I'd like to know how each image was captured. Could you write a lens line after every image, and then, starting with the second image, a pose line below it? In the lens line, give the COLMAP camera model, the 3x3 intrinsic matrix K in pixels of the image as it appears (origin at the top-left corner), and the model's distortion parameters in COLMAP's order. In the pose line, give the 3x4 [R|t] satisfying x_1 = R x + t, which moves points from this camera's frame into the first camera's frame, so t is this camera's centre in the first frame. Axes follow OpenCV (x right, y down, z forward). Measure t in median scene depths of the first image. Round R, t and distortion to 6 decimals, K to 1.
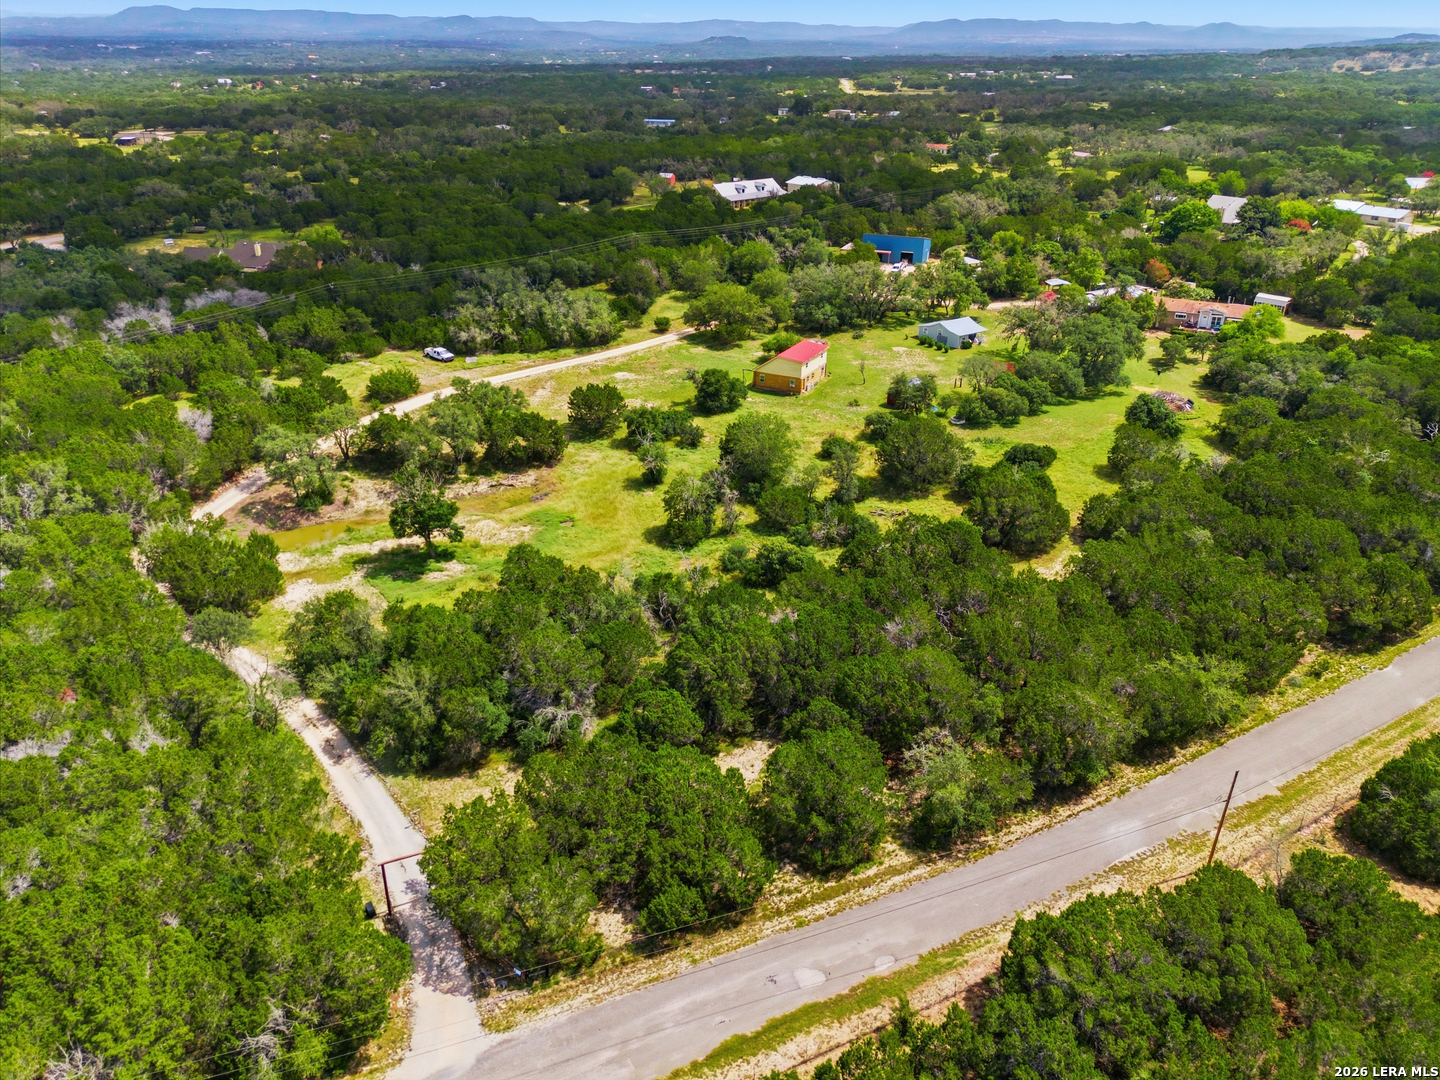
lens RADIAL K [[1011.4, 0, 720.0], [0, 1011.4, 540.0], [0, 0, 1]] dist [0.079657, -0.066621]
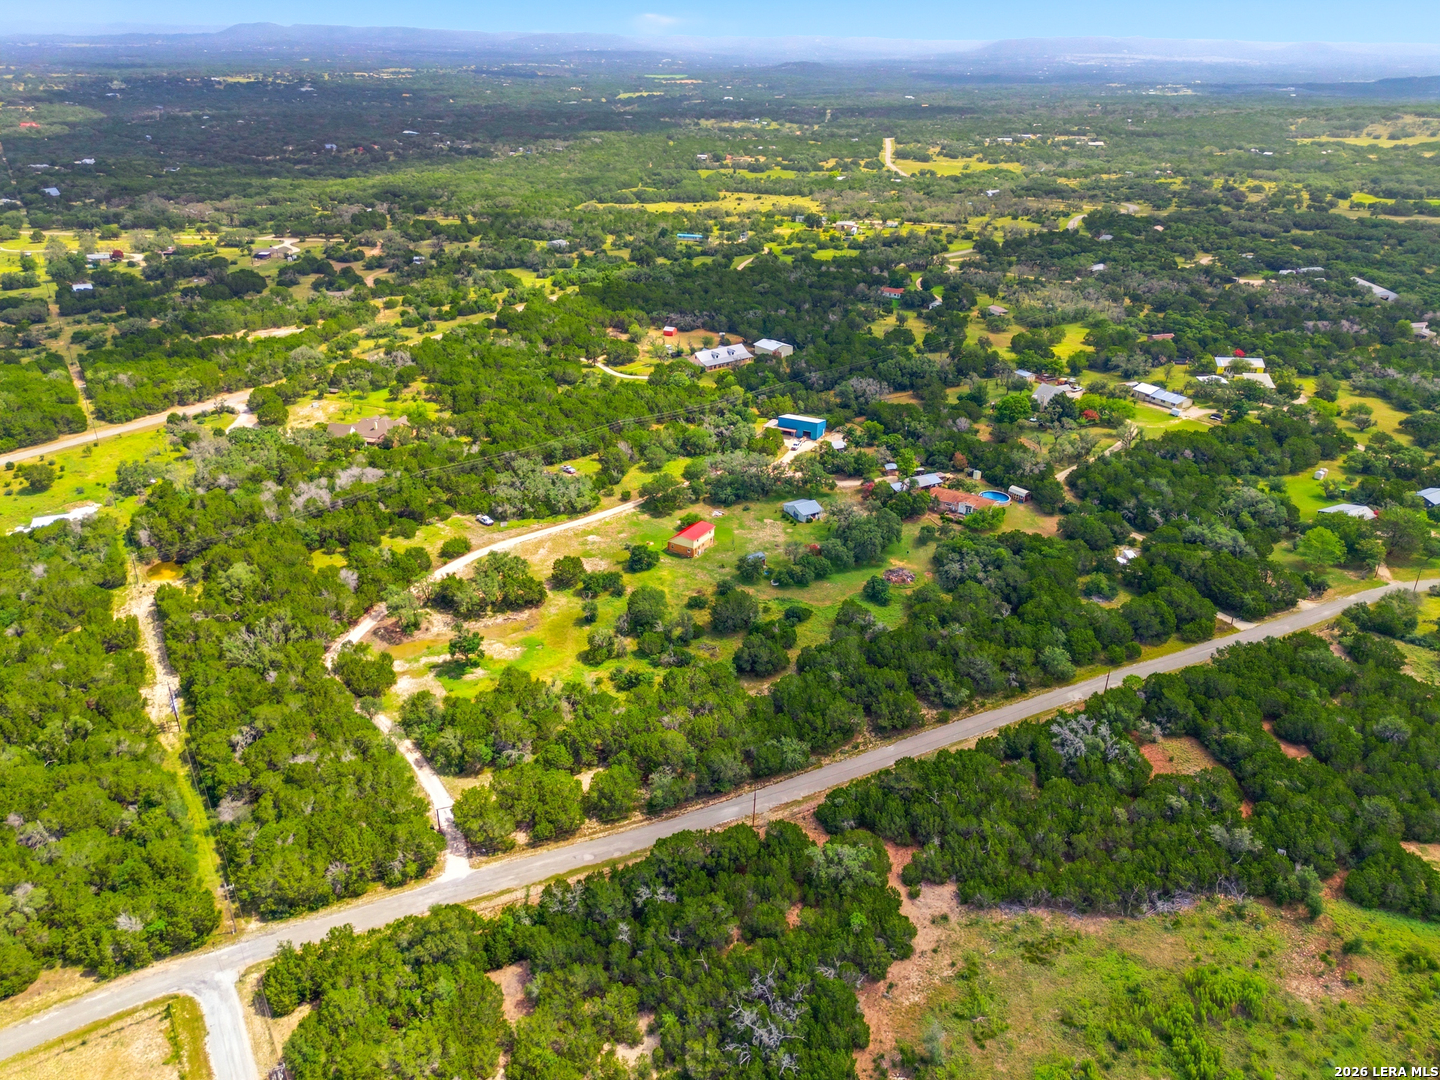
lens RADIAL K [[1011.4, 0, 720.0], [0, 1011.4, 540.0], [0, 0, 1]] dist [0.079657, -0.066621]
pose [[0.997393, 0.032533, -0.064405, 0.277167], [-0.033047, 0.999430, -0.006933, -0.195733], [0.064143, 0.009043, 0.997900, -0.807993]]
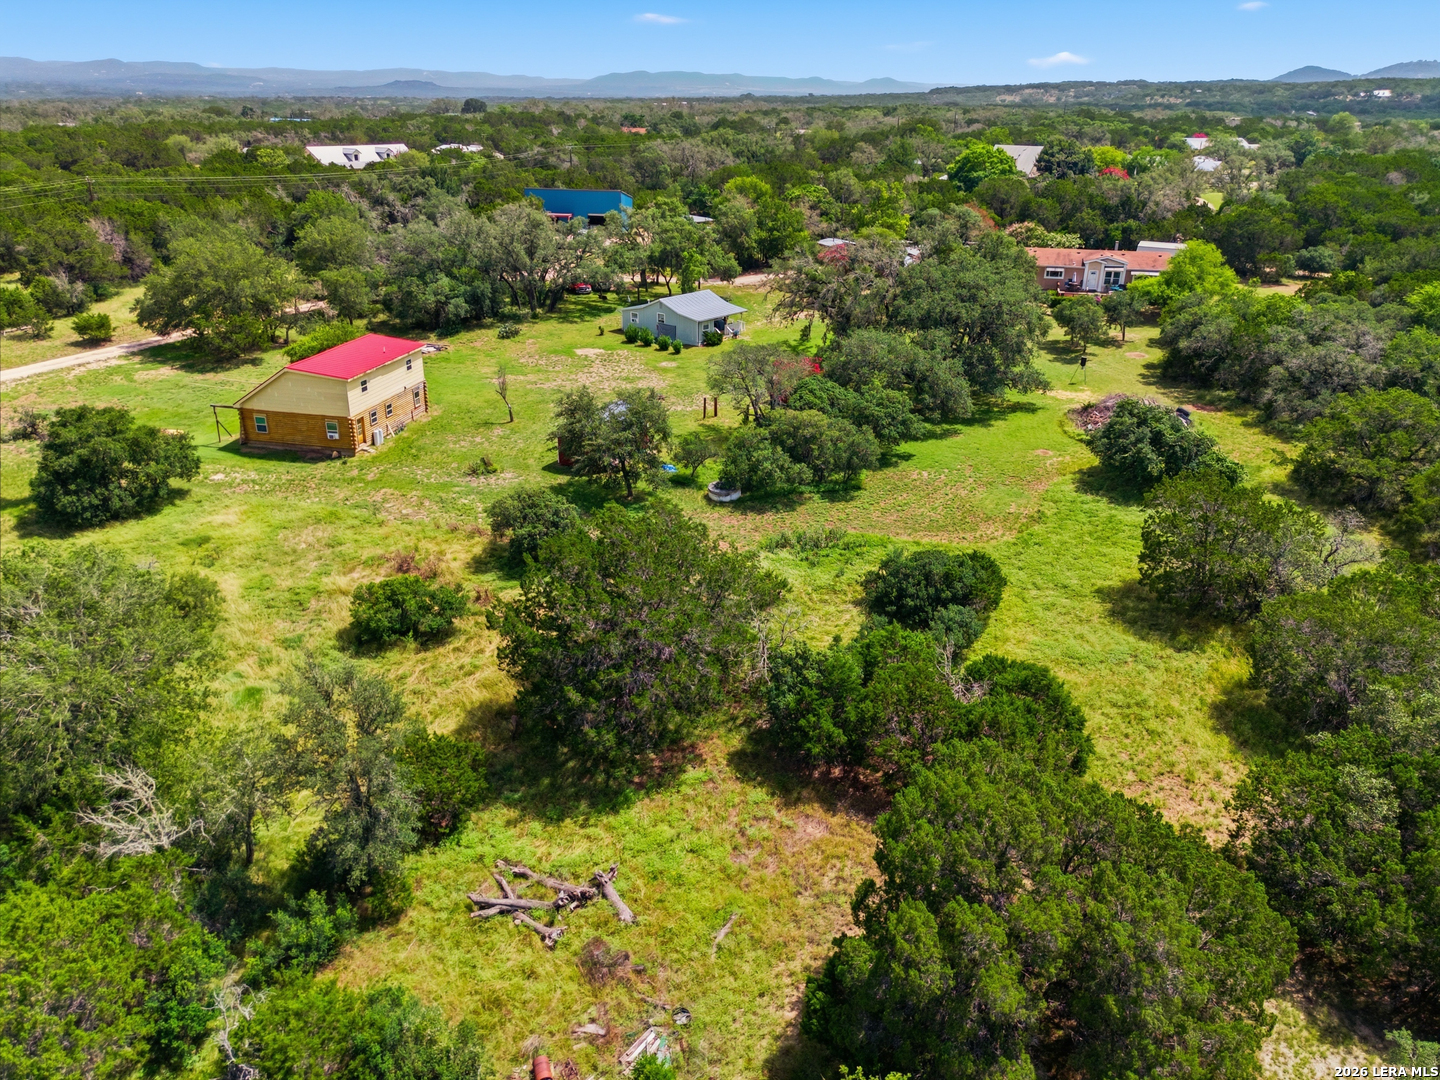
lens RADIAL K [[1011.4, 0, 720.0], [0, 1011.4, 540.0], [0, 0, 1]] dist [0.079657, -0.066621]
pose [[0.964042, -0.098561, 0.246799, 0.141115], [0.108836, 0.993657, -0.028307, -0.096031], [-0.242443, 0.054150, 0.968653, 0.662607]]
